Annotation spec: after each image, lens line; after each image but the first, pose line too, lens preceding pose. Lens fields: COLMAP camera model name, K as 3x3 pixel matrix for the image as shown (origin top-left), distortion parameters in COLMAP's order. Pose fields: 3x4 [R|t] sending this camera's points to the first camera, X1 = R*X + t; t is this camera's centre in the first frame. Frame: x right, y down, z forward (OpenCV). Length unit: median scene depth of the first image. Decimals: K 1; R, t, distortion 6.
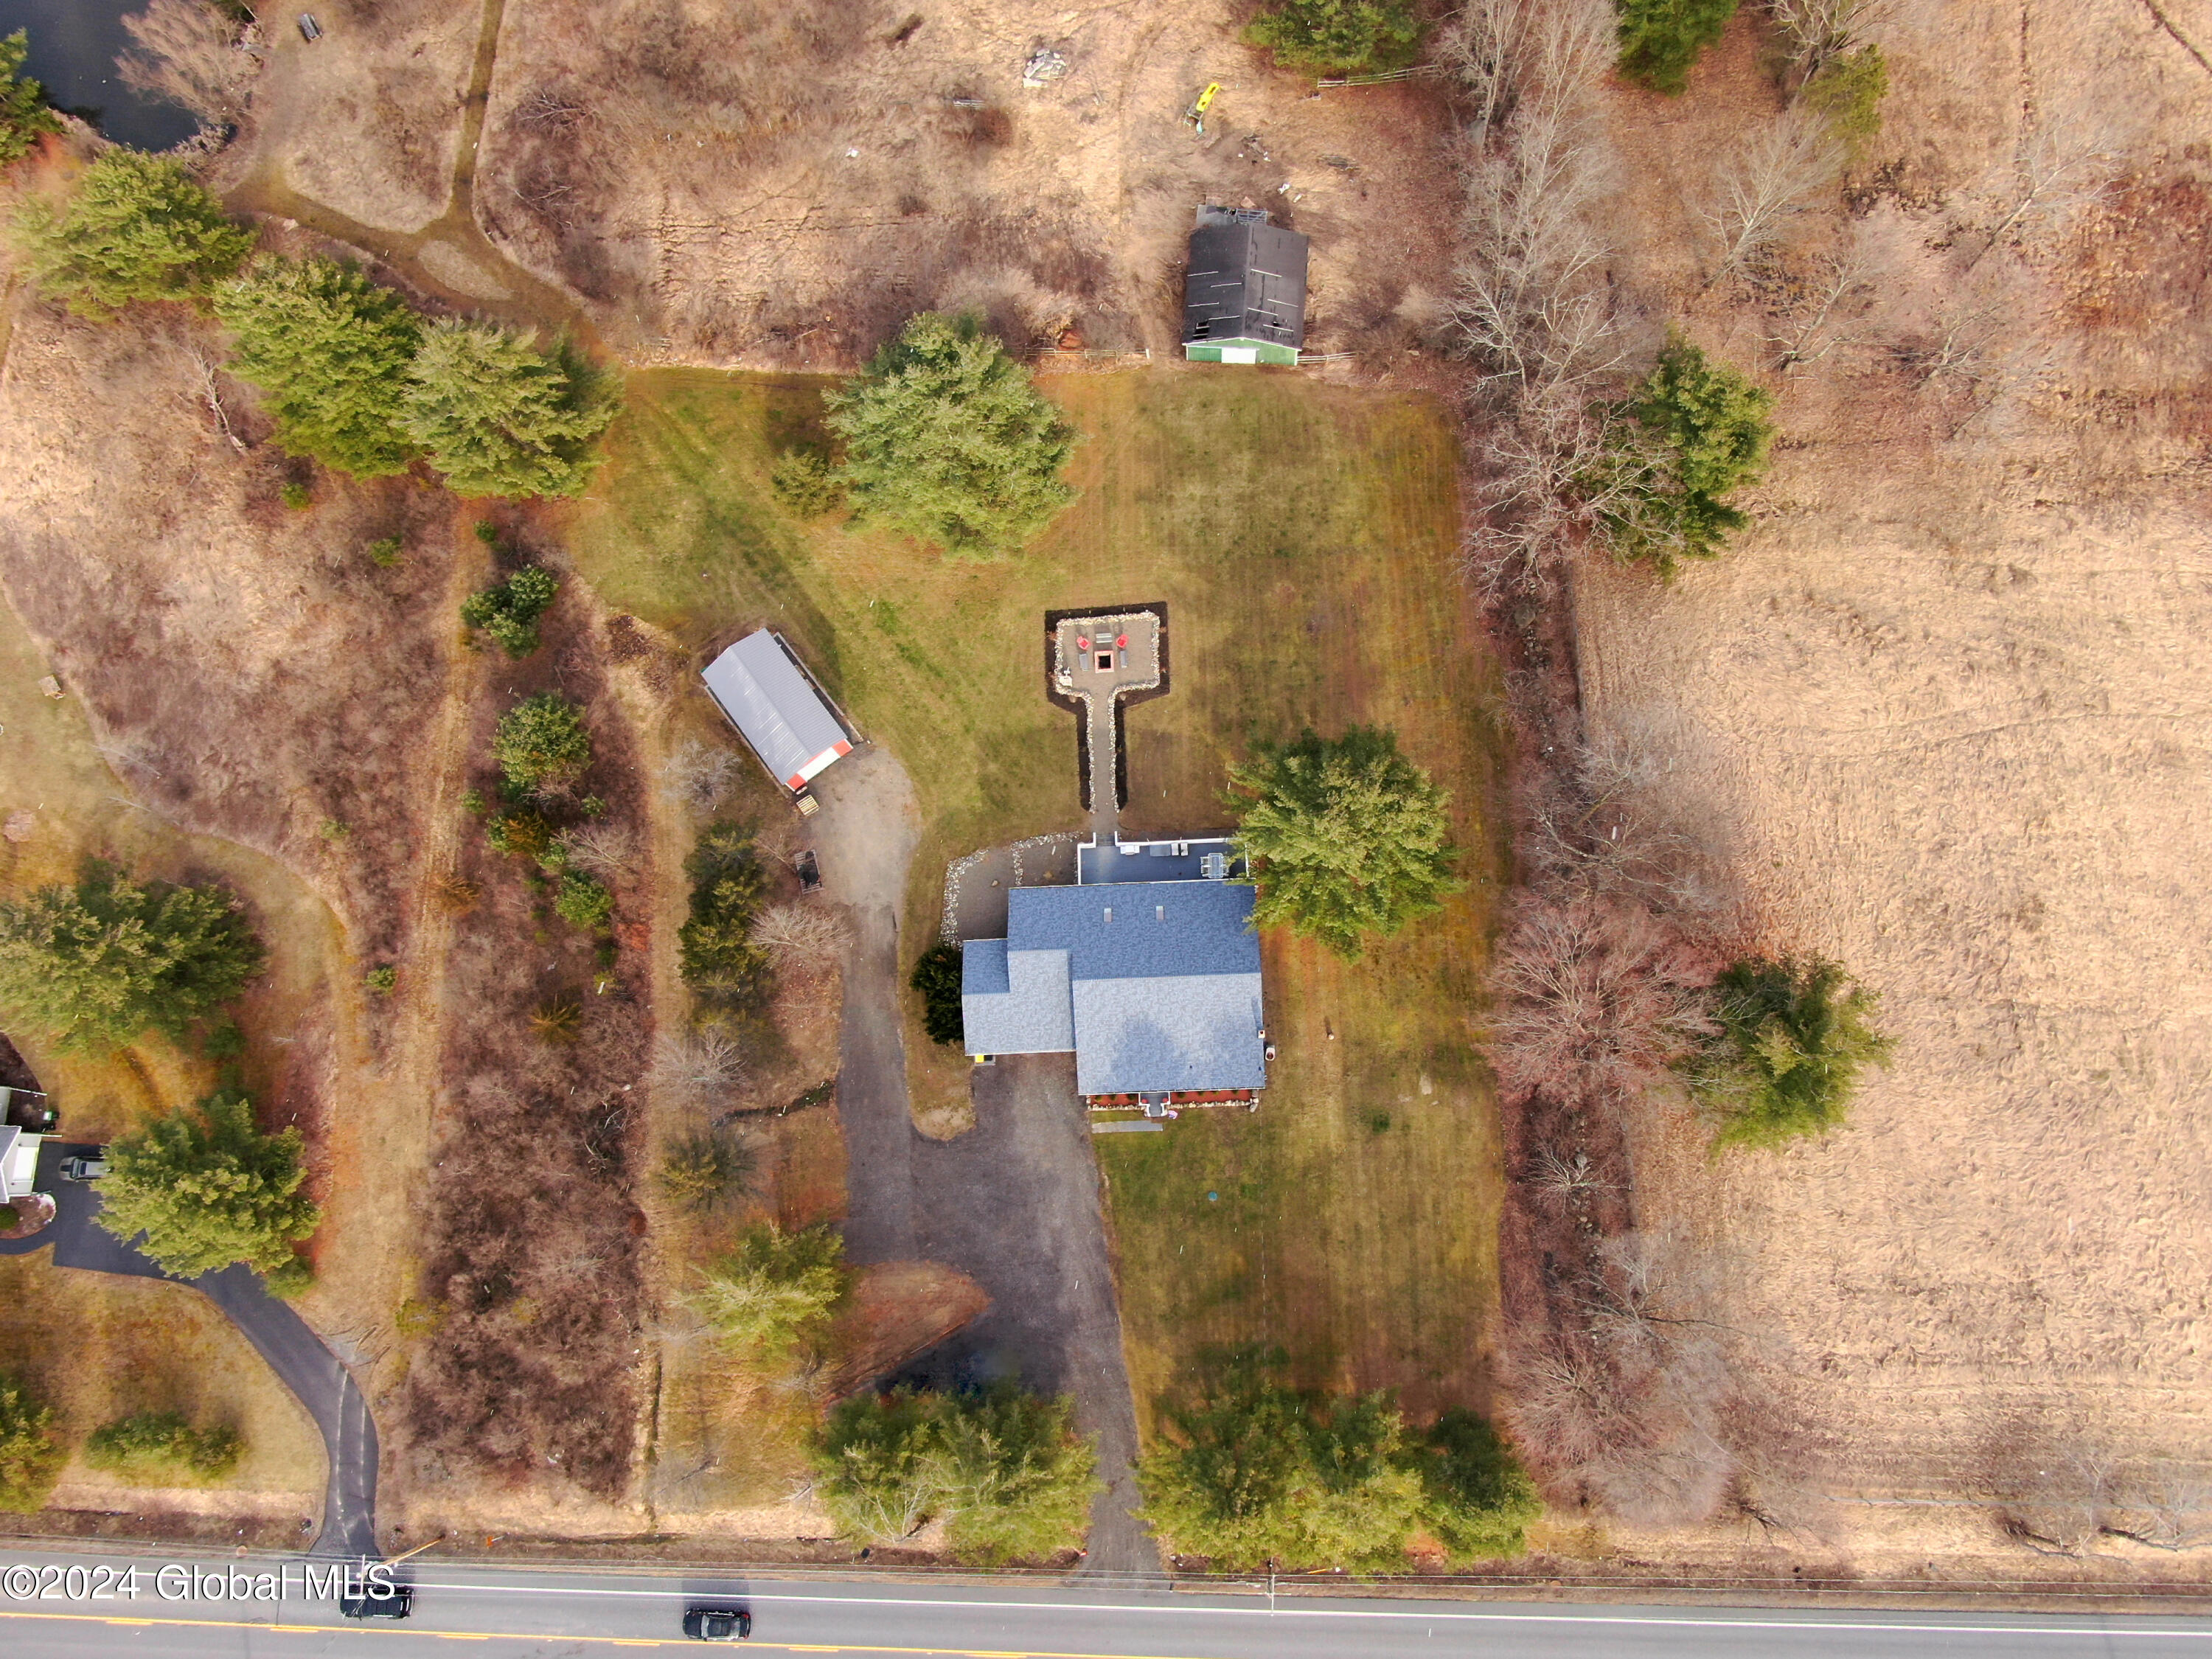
lens RADIAL K [[1592.0, 0, 1102.9], [0, 1592.0, 825.2], [0, 0, 1]] dist [-0.019922, 0.009653]
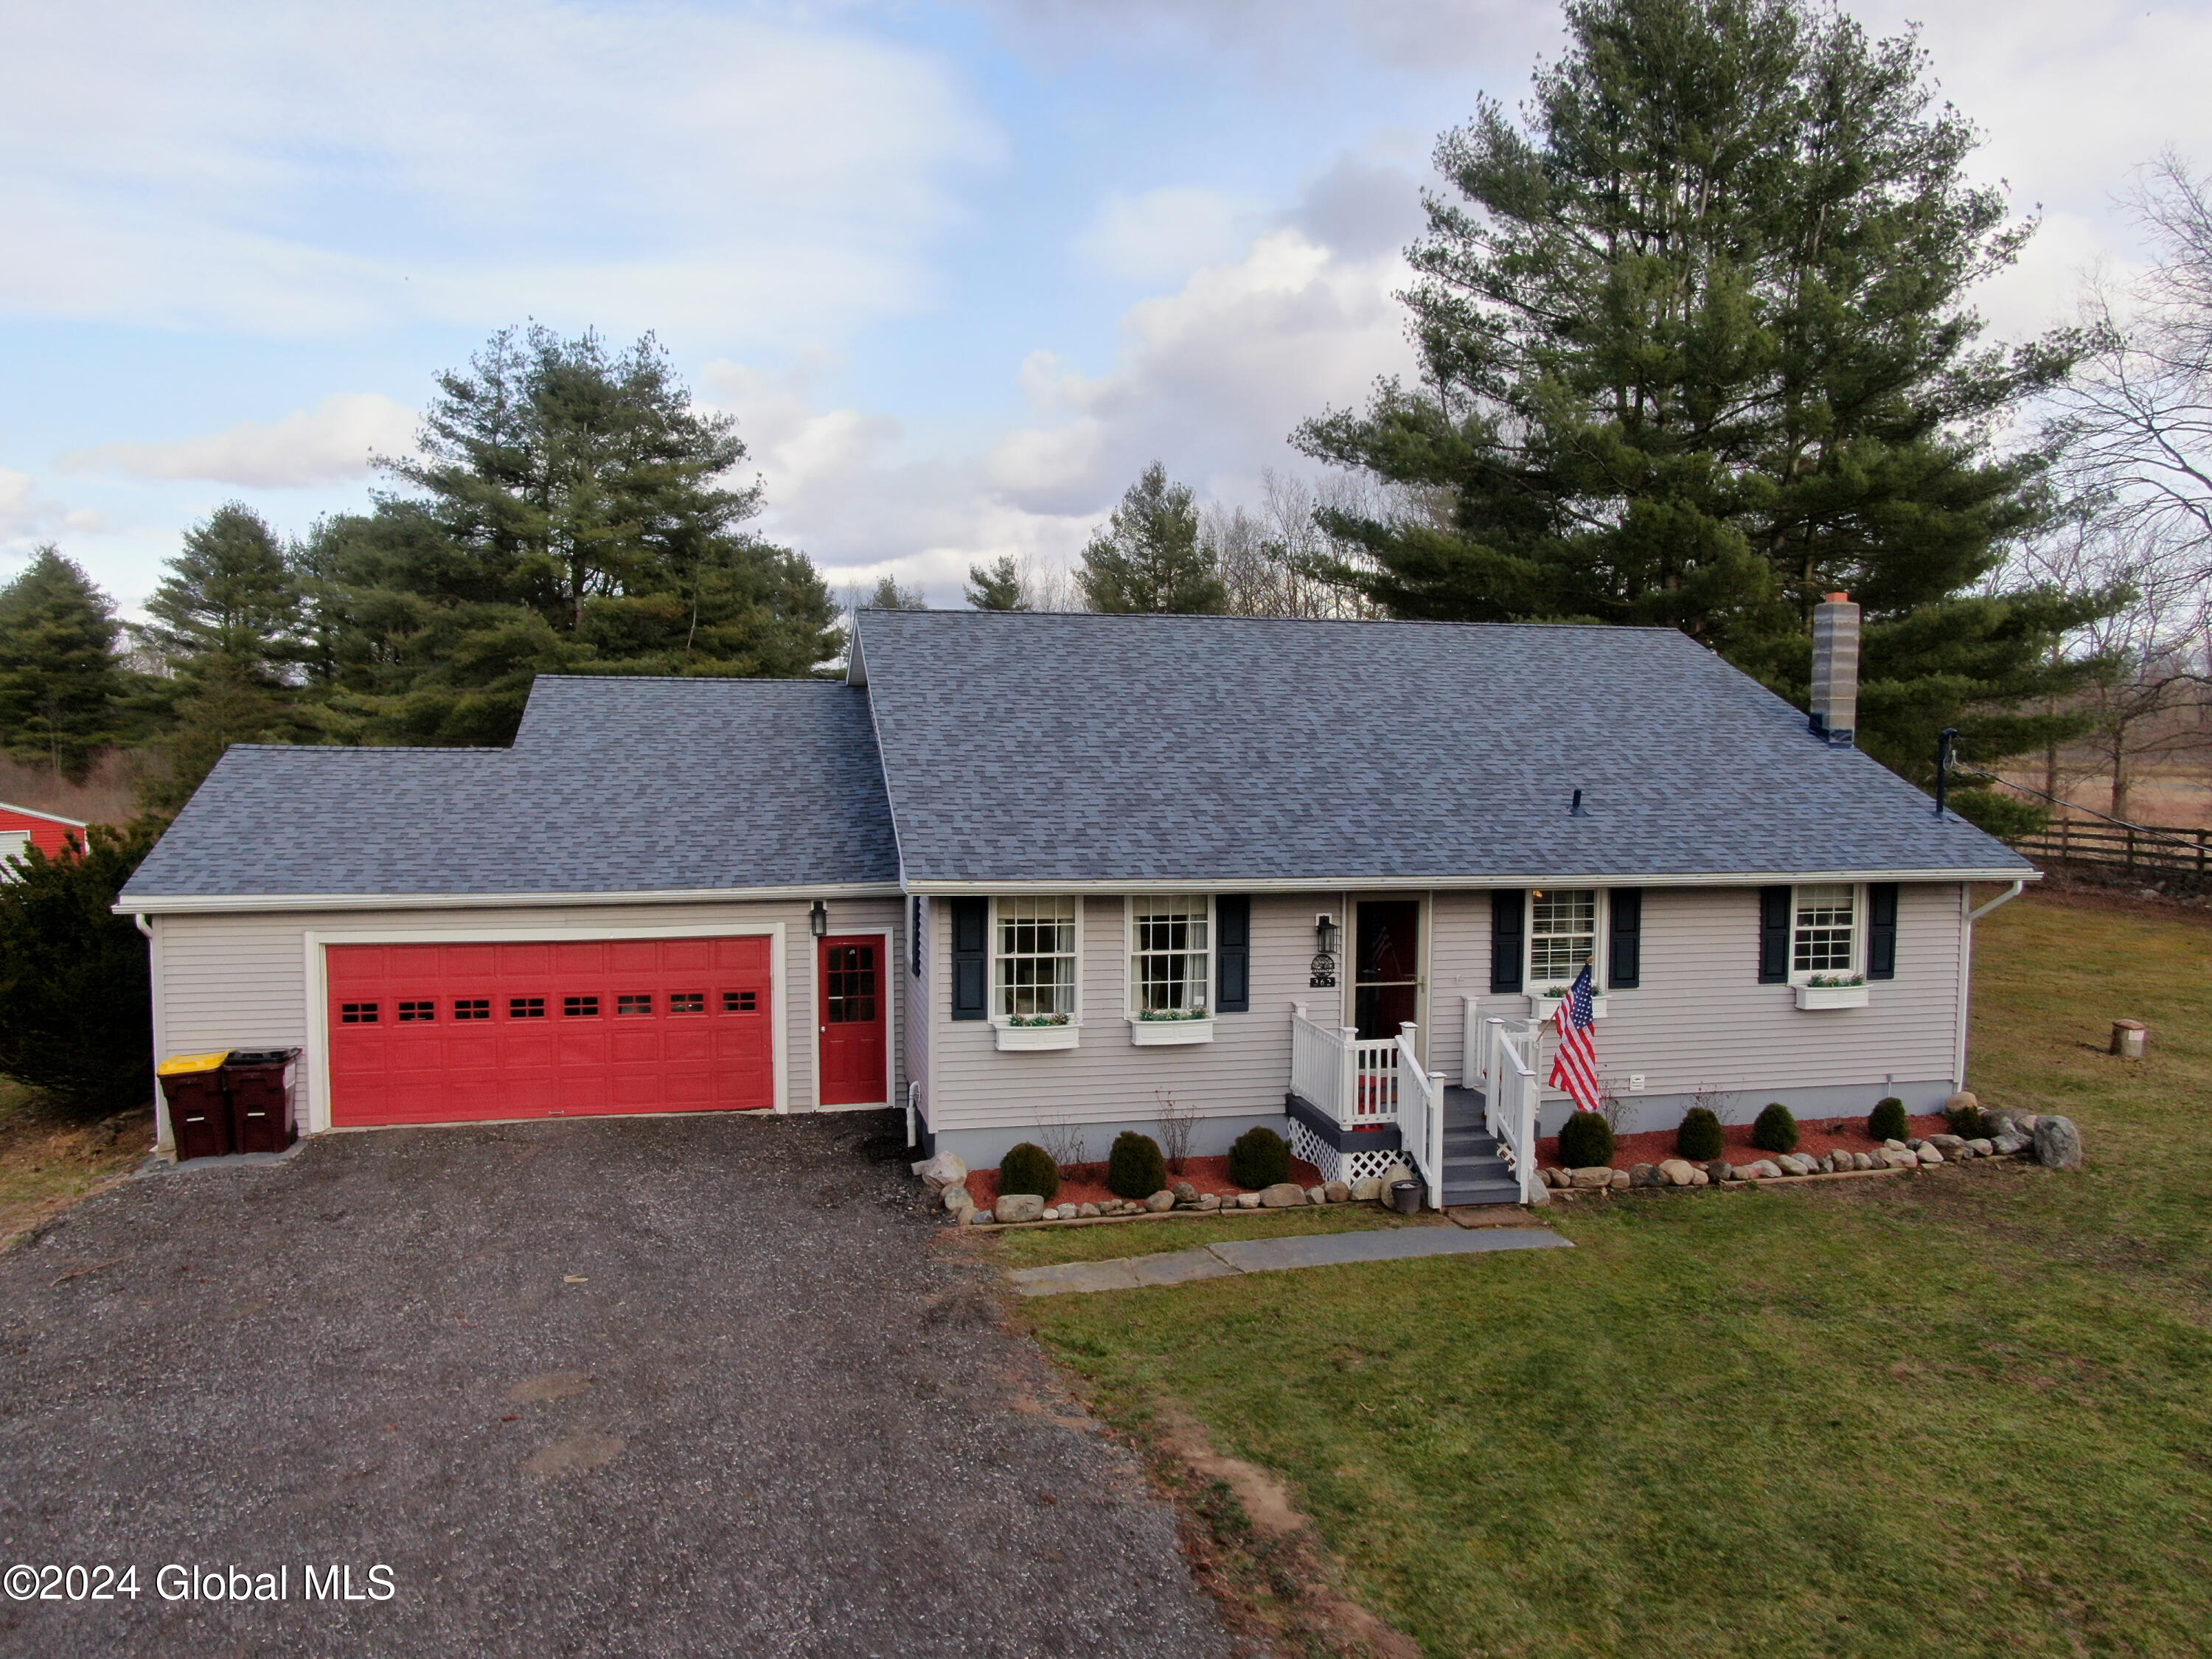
lens RADIAL K [[1592.0, 0, 1107.7], [0, 1592.0, 827.4], [0, 0, 1]] dist [-0.019922, 0.009653]
pose [[0.979372, 0.053219, 0.194931, -0.023550], [0.173160, 0.276159, -0.945384, 0.278486], [-0.104144, 0.959637, 0.261247, 0.886542]]
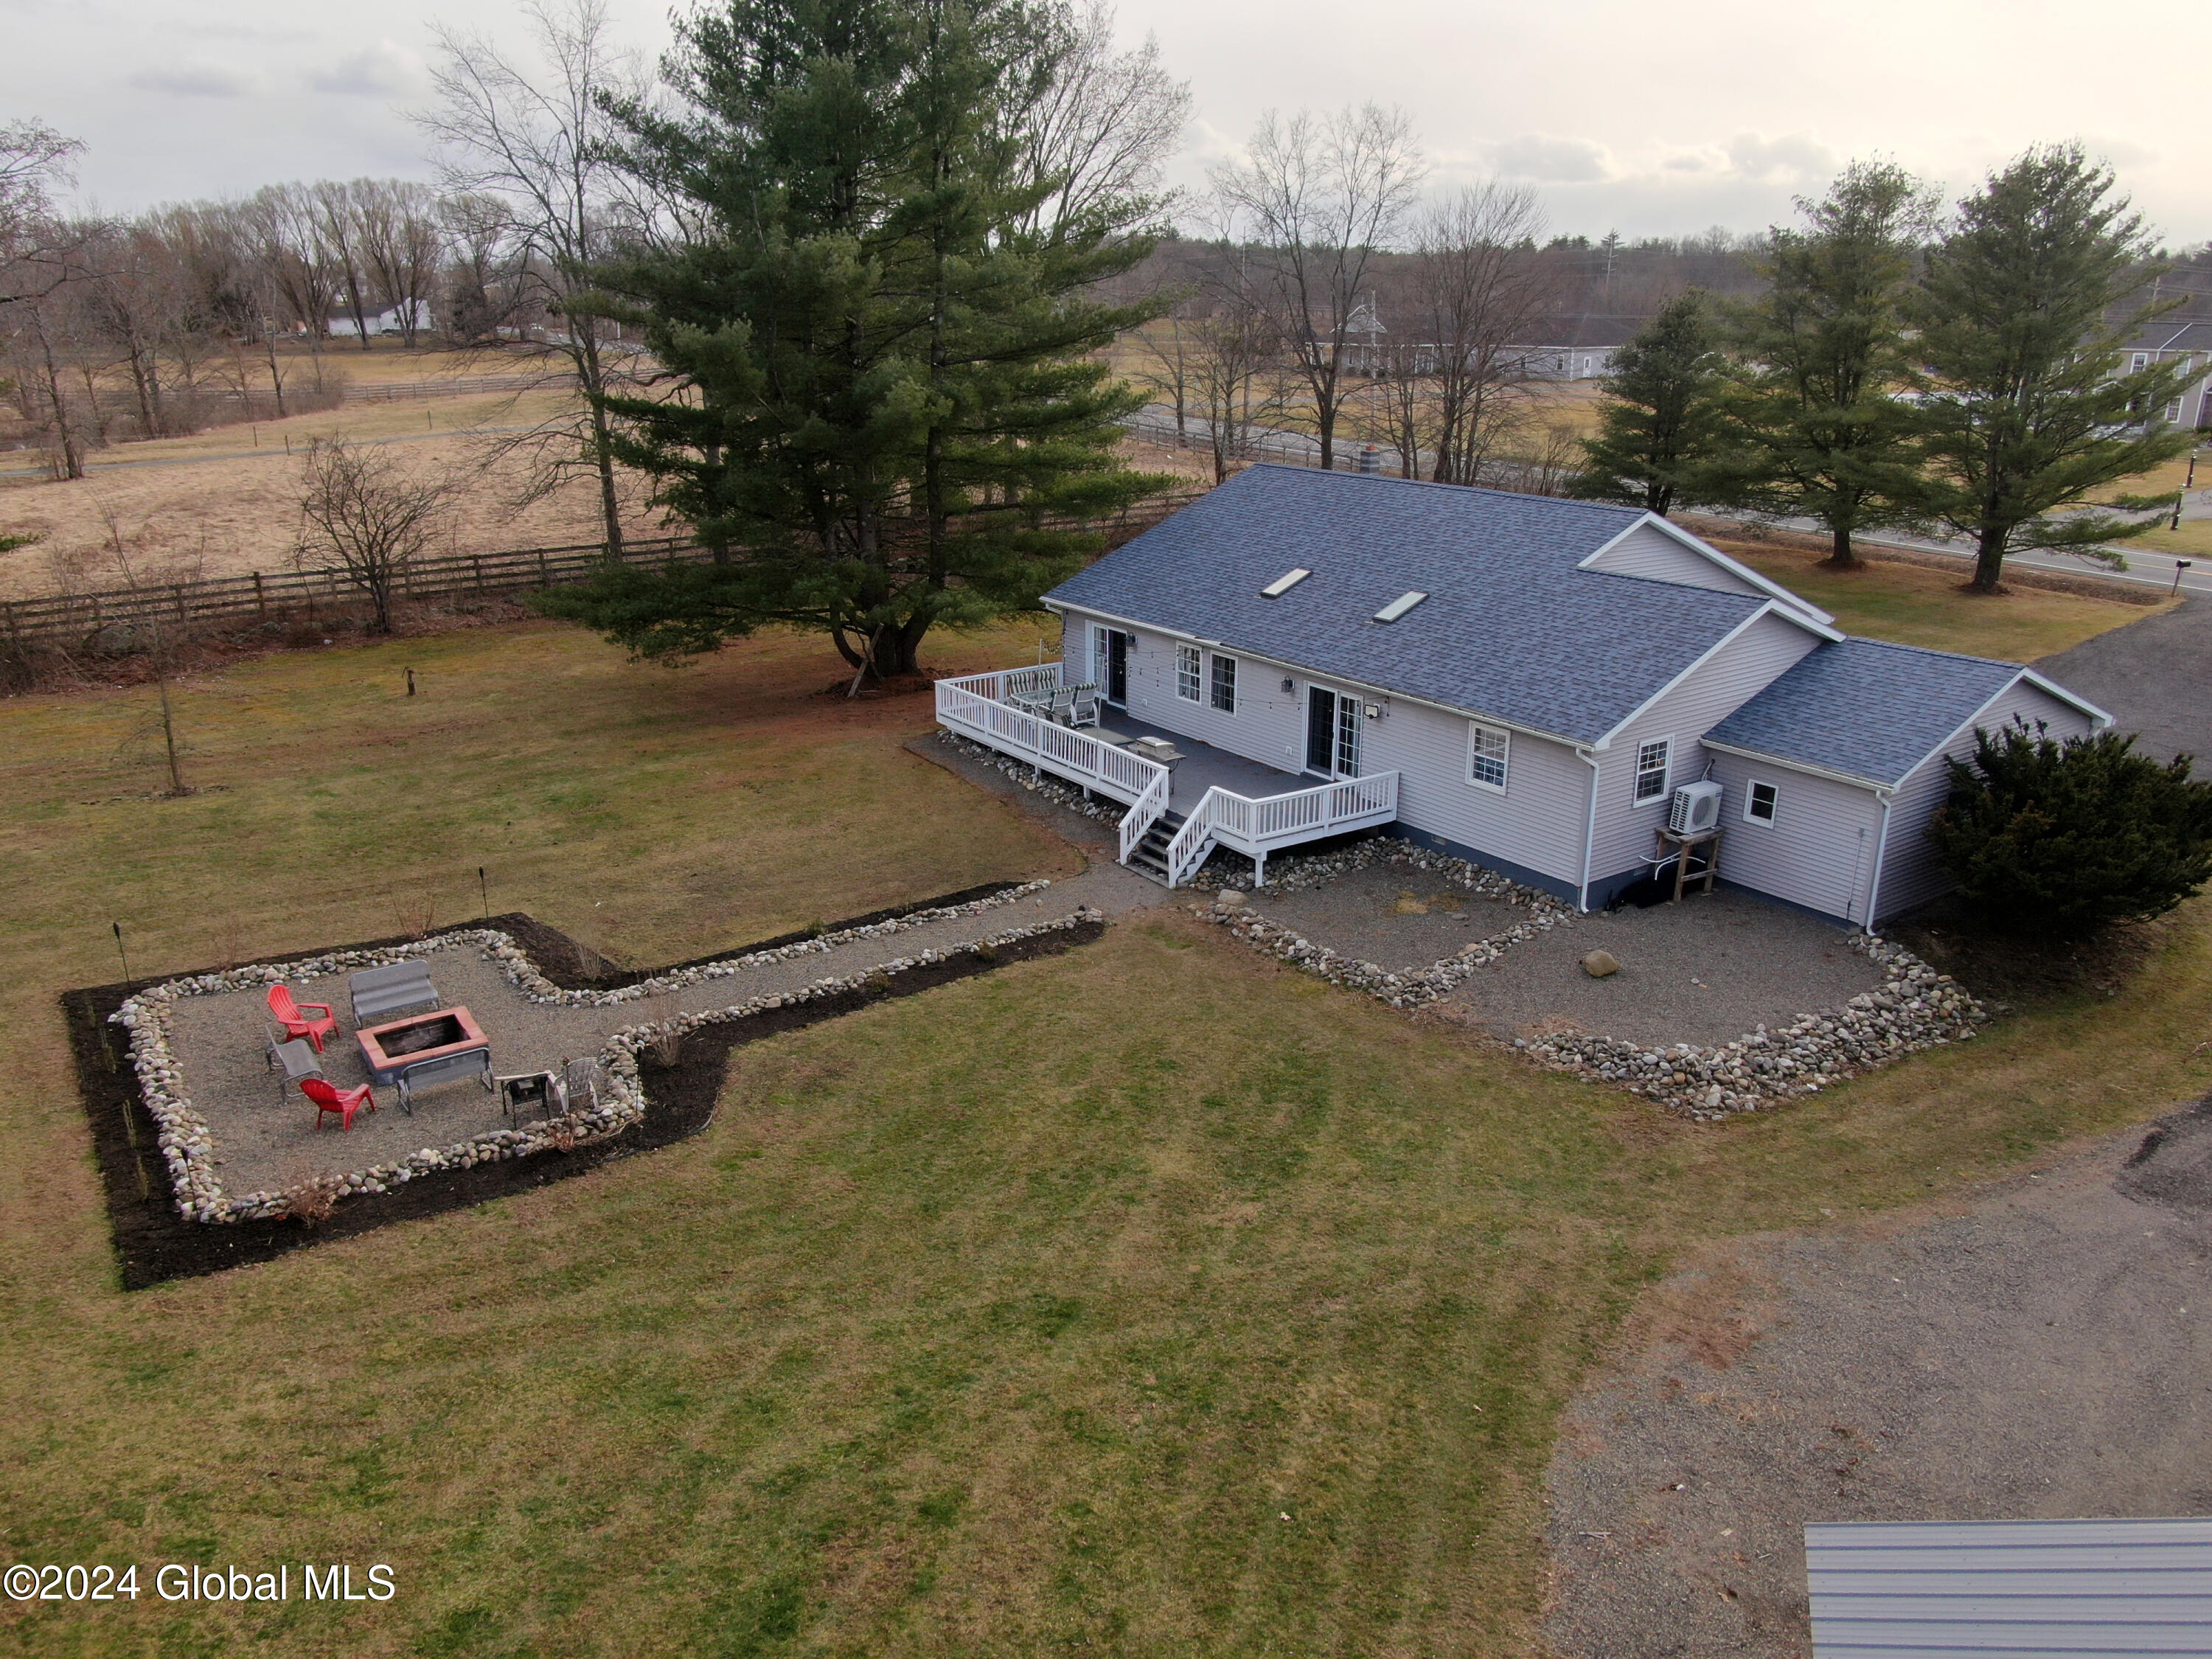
lens RADIAL K [[1592.0, 0, 1106.7], [0, 1592.0, 816.7], [0, 0, 1]] dist [-0.019922, 0.009653]
pose [[-0.543087, -0.203311, 0.814691, -0.205914], [0.827216, 0.036978, 0.560665, -0.146305], [-0.144115, 0.978416, 0.148100, 0.938991]]
